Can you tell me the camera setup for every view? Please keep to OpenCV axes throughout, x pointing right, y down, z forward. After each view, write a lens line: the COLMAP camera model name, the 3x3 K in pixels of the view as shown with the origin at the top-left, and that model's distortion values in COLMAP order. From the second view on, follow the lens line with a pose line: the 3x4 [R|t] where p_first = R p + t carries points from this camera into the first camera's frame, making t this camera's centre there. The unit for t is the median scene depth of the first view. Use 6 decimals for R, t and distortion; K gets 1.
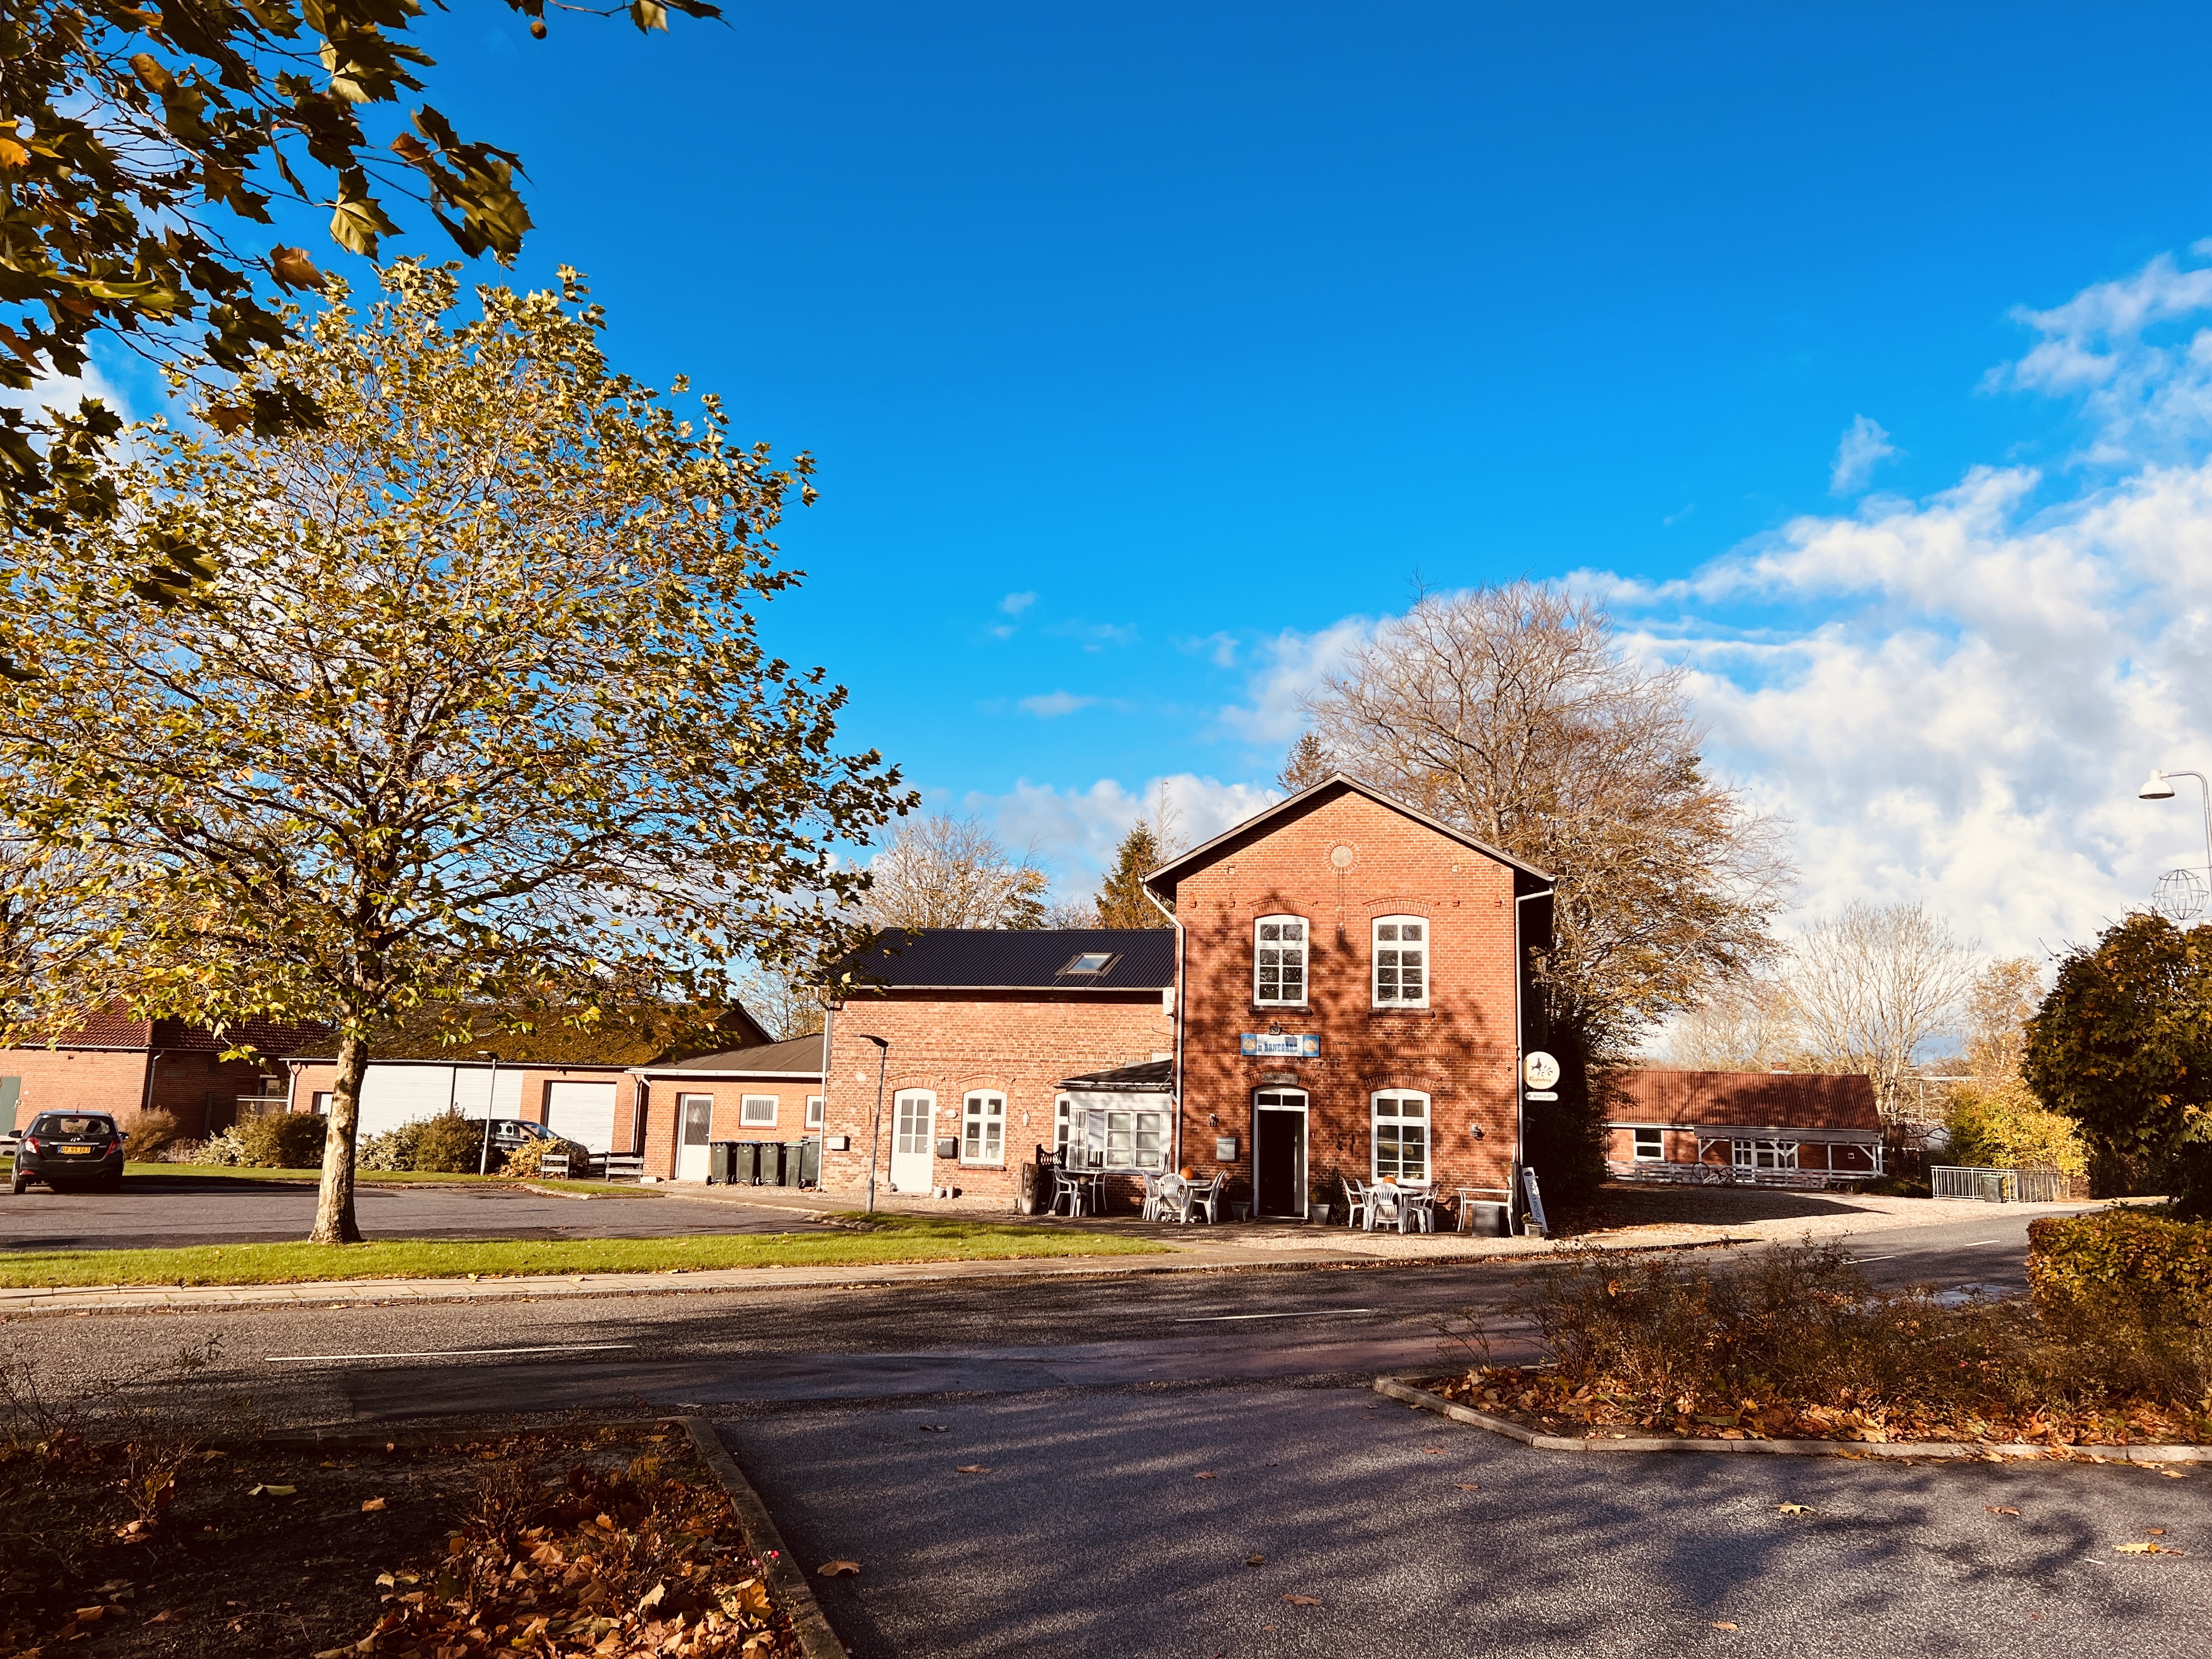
lens RADIAL K [[1672.4, 0, 1114.6], [0, 1672.4, 829.3], [0, 0, 1]] dist [0.129406, -0.264756]
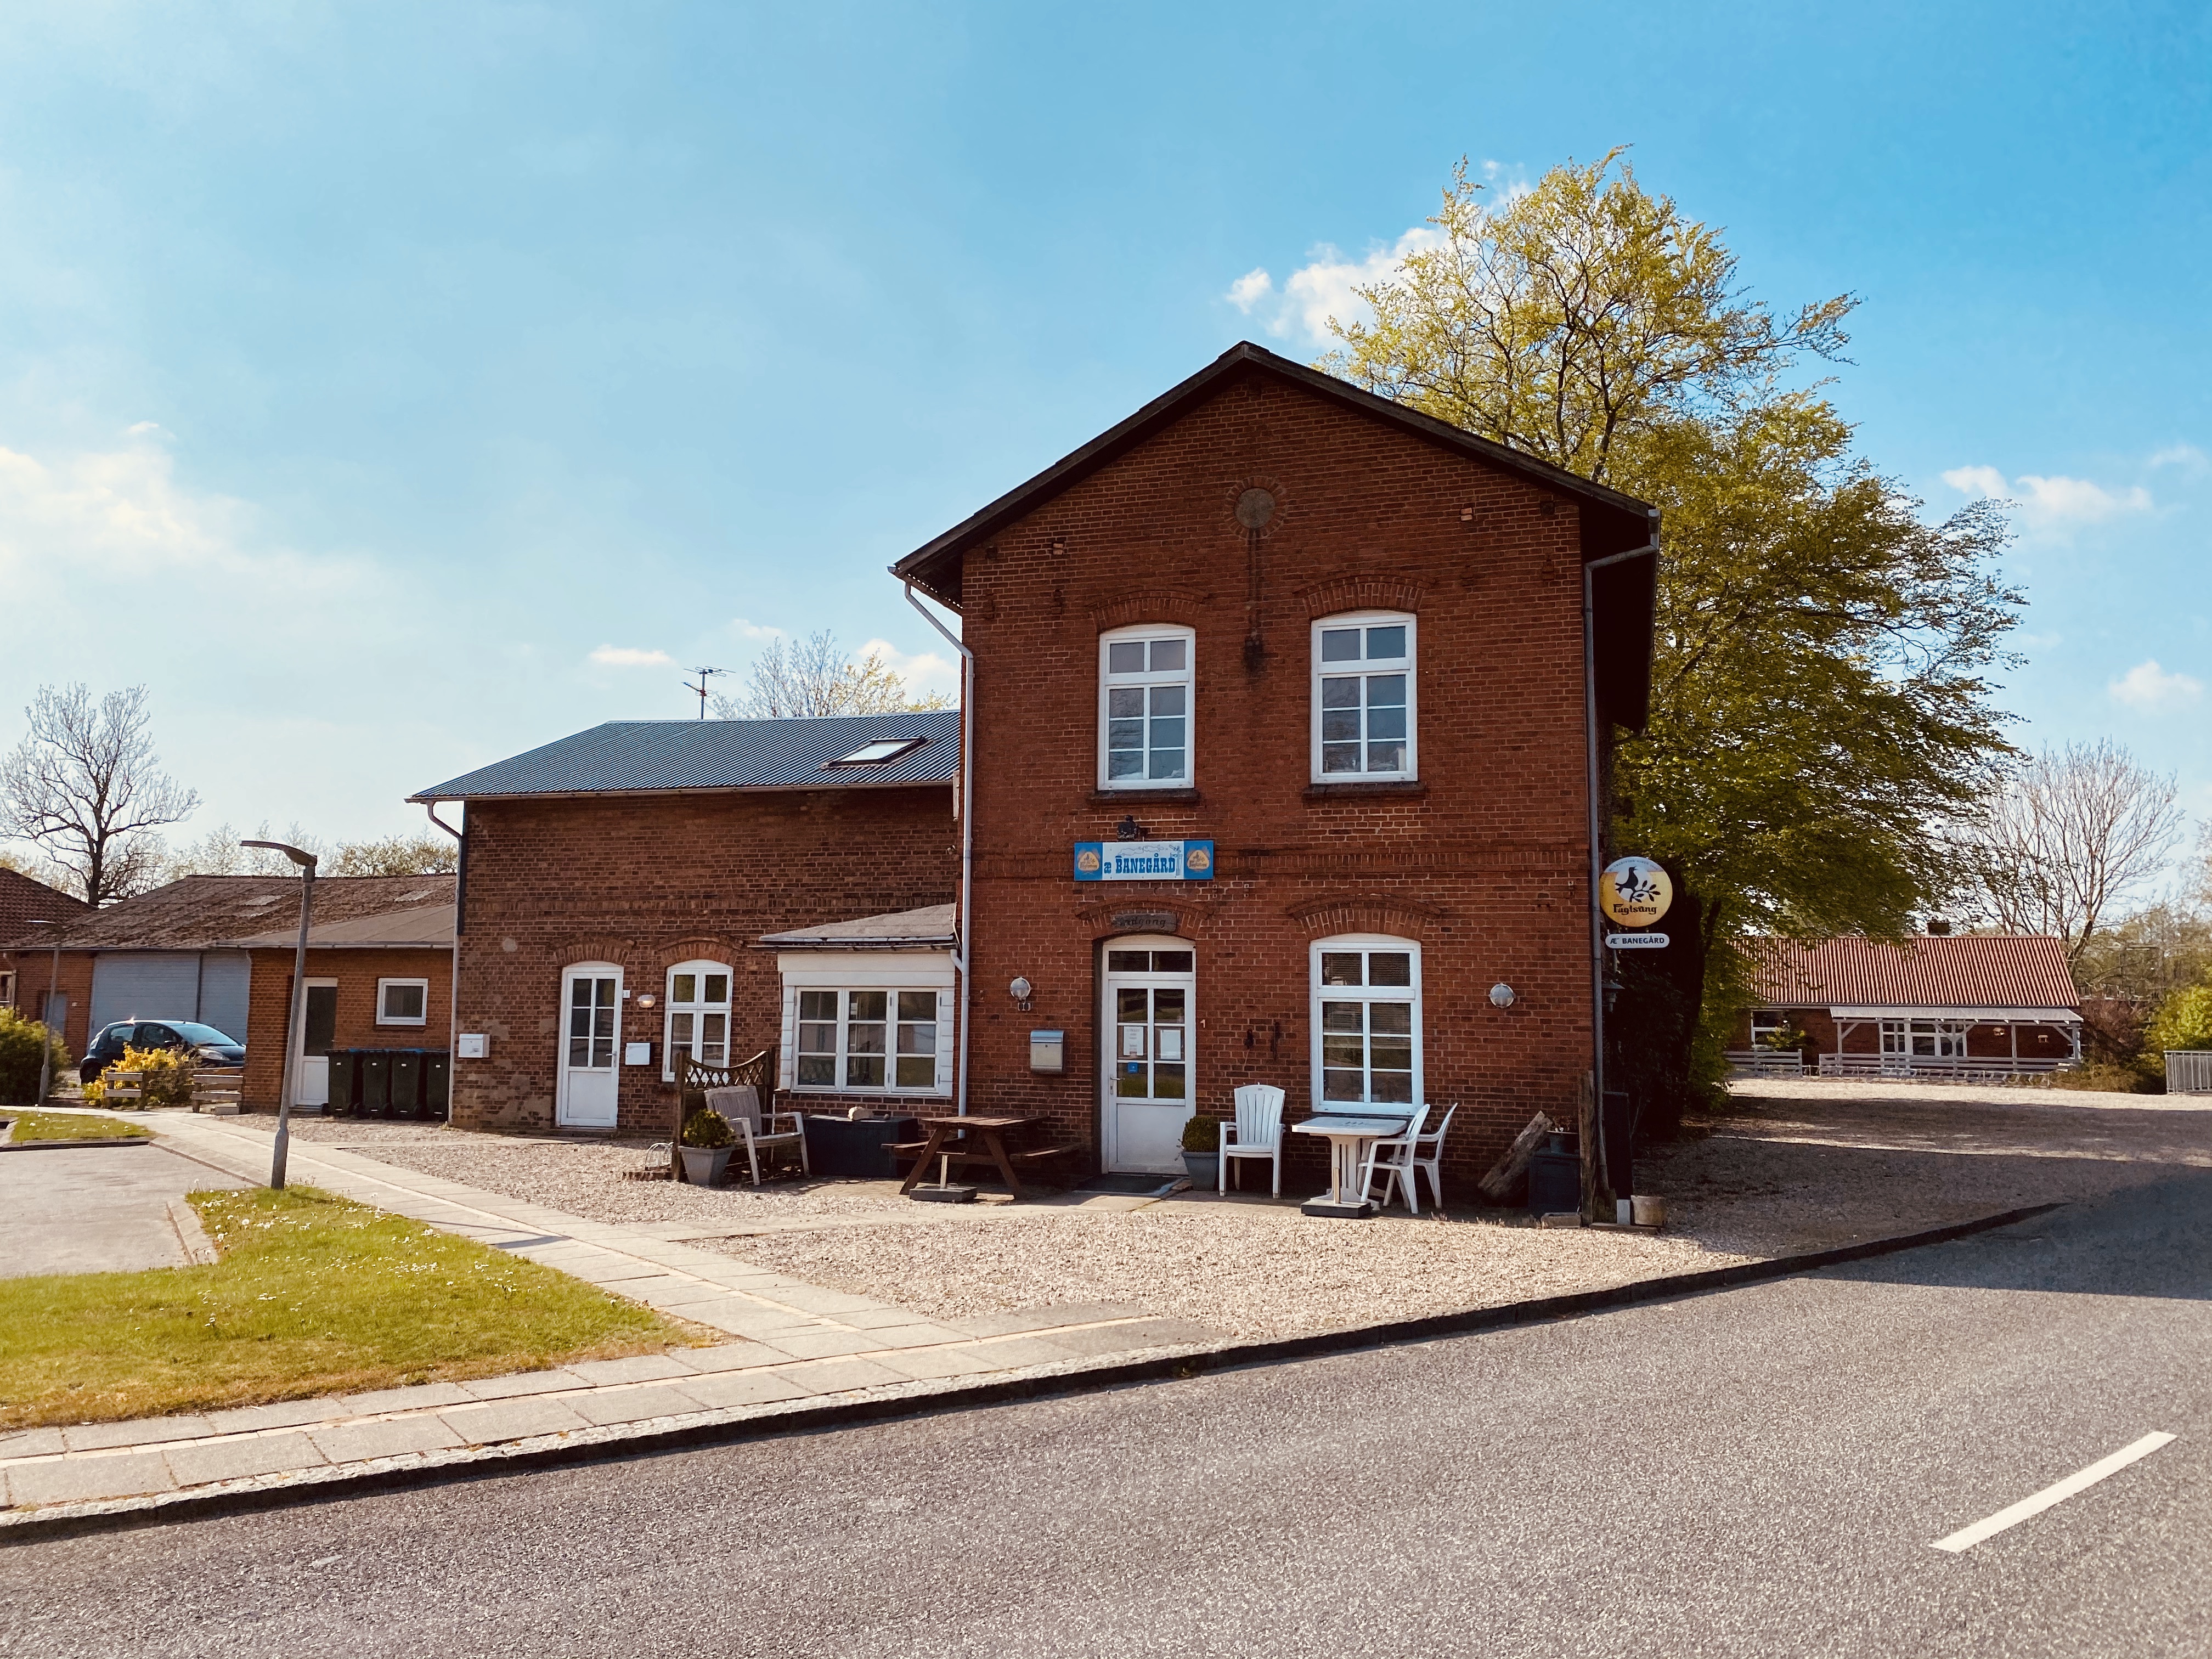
lens RADIAL K [[1656.4, 0, 1106.0], [0, 1656.4, 829.5], [0, 0, 1]] dist [0.169152, -0.488000]
pose [[0.998463, -0.025759, -0.049068, 0.112728], [0.028904, 0.997498, 0.064509, 0.083575], [0.047283, -0.065828, 0.996710, 0.466883]]
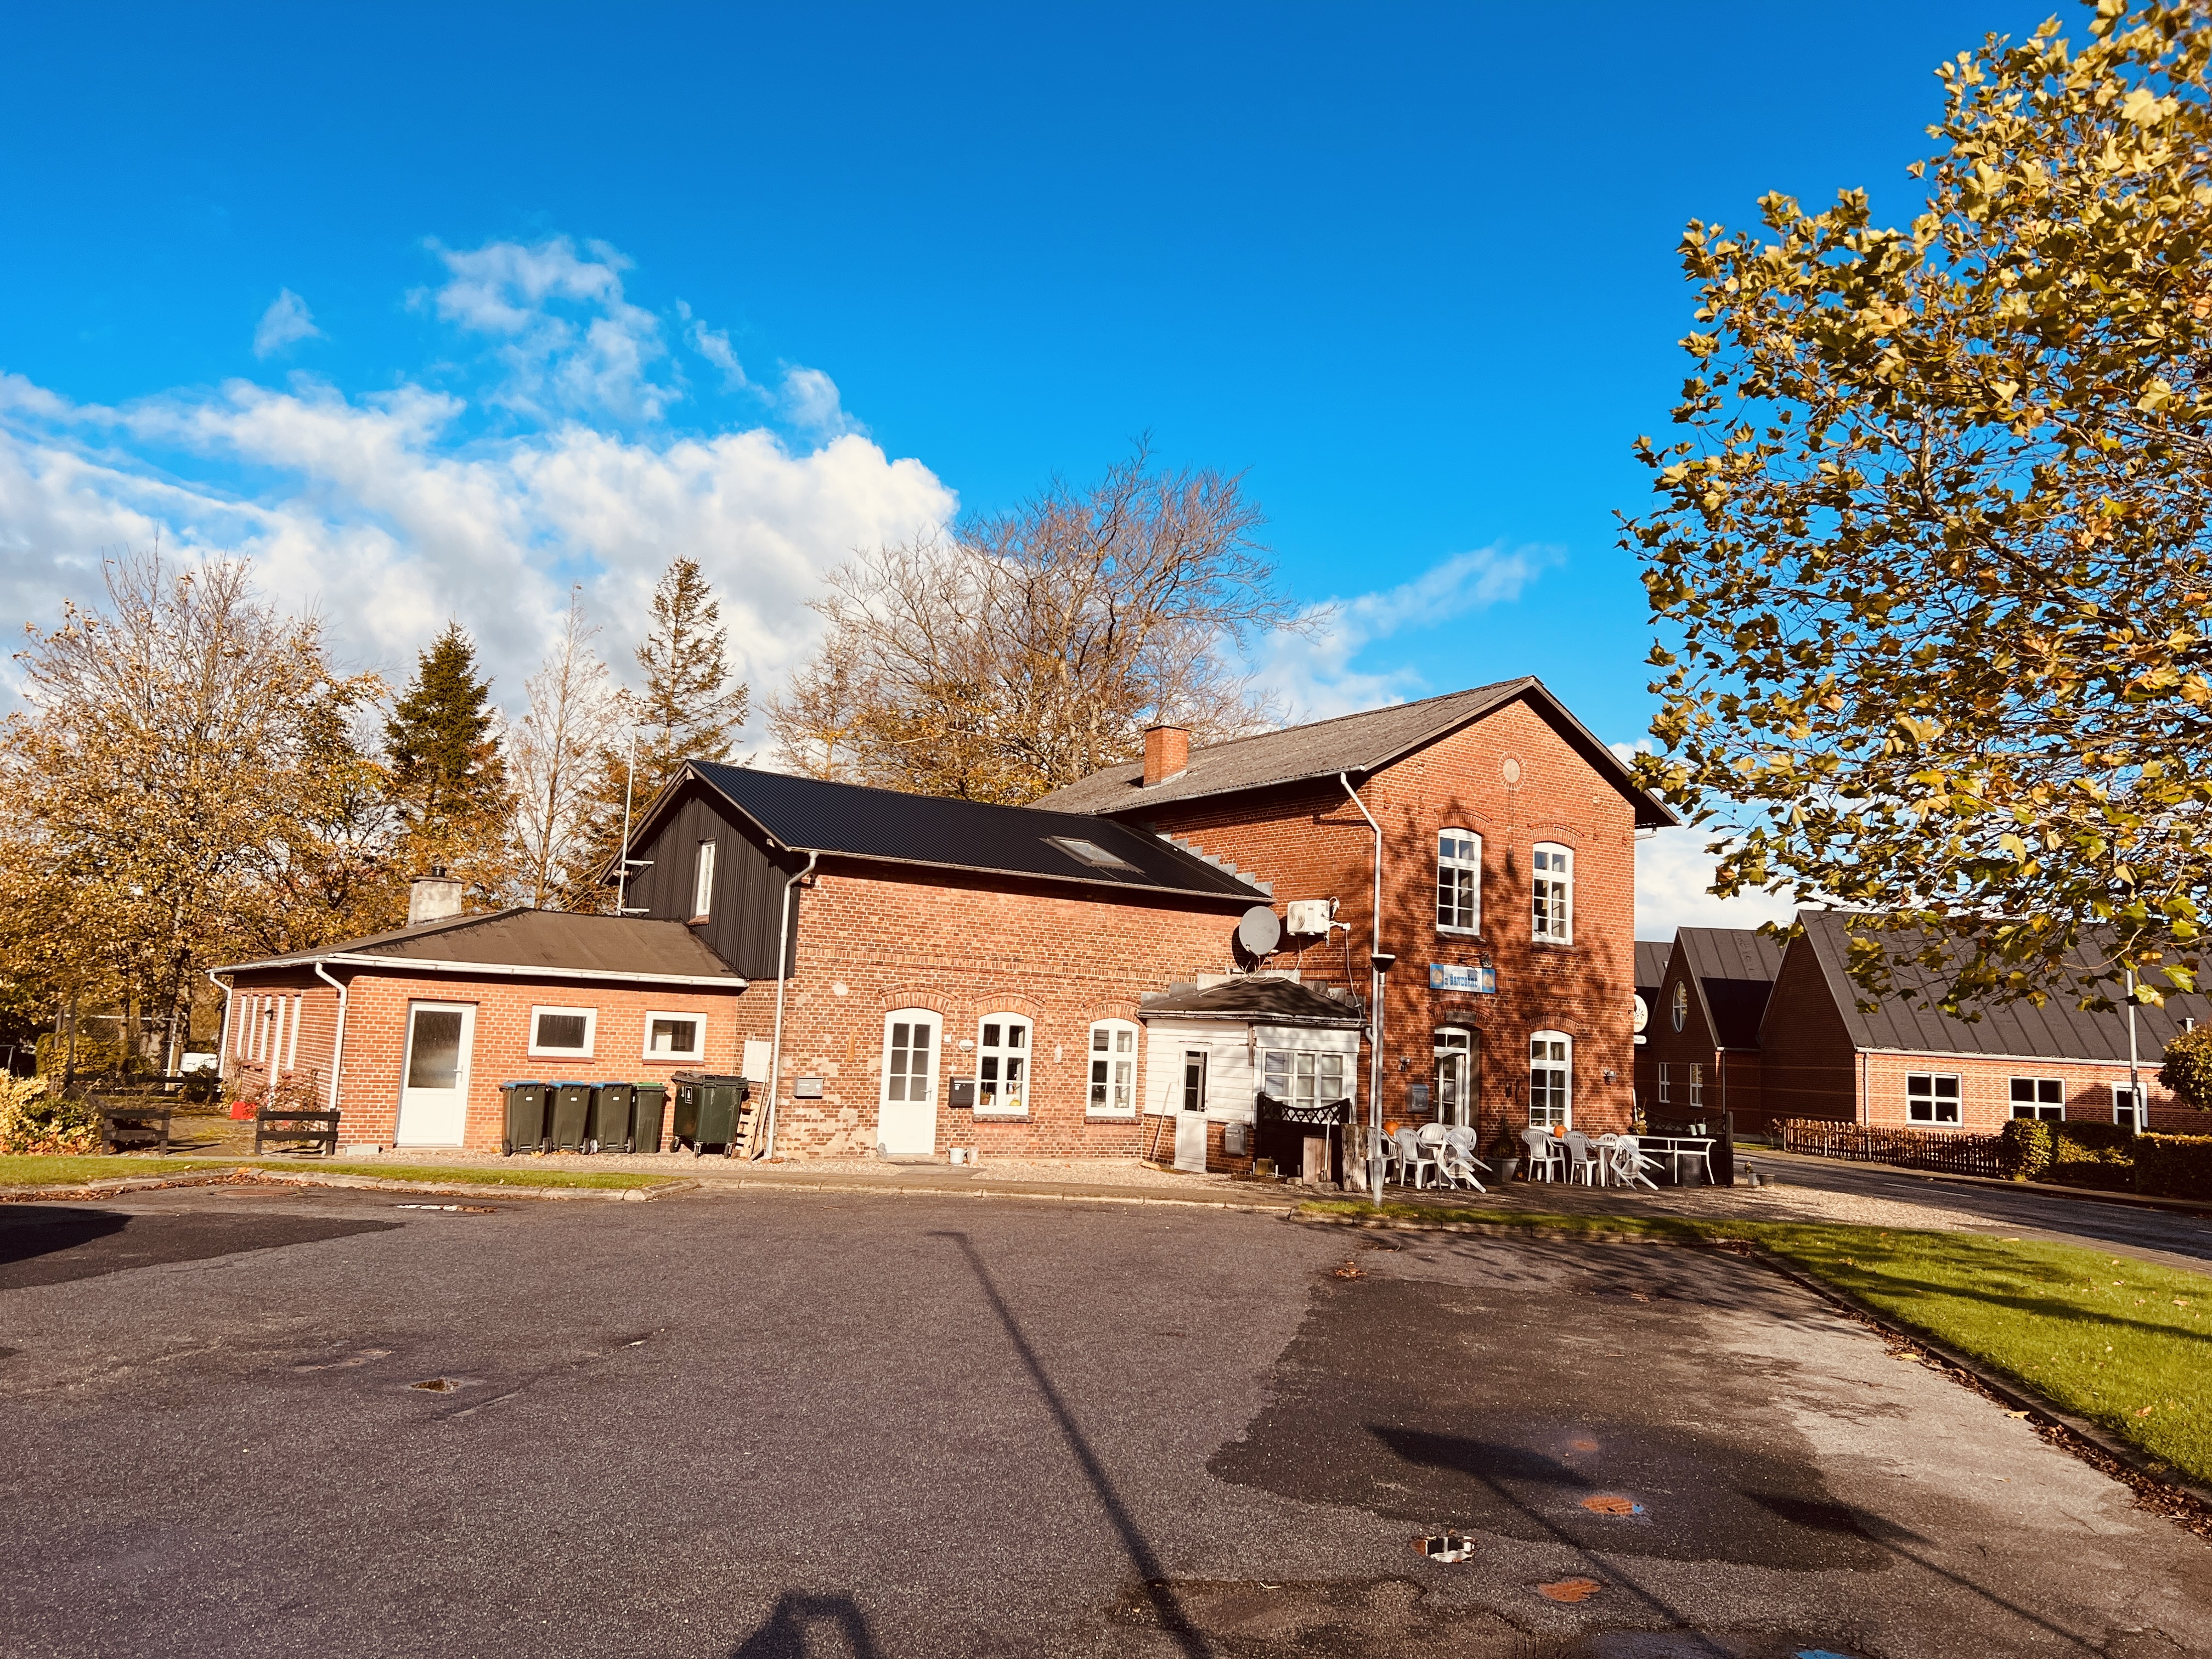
lens RADIAL K [[1672.4, 0, 1114.6], [0, 1672.4, 829.3], [0, 0, 1]] dist [0.129406, -0.264756]
pose [[0.668512, 0.096344, 0.737435, -0.669083], [-0.149657, 0.988717, 0.006496, 0.073552], [-0.728488, -0.114705, 0.675387, 0.550601]]
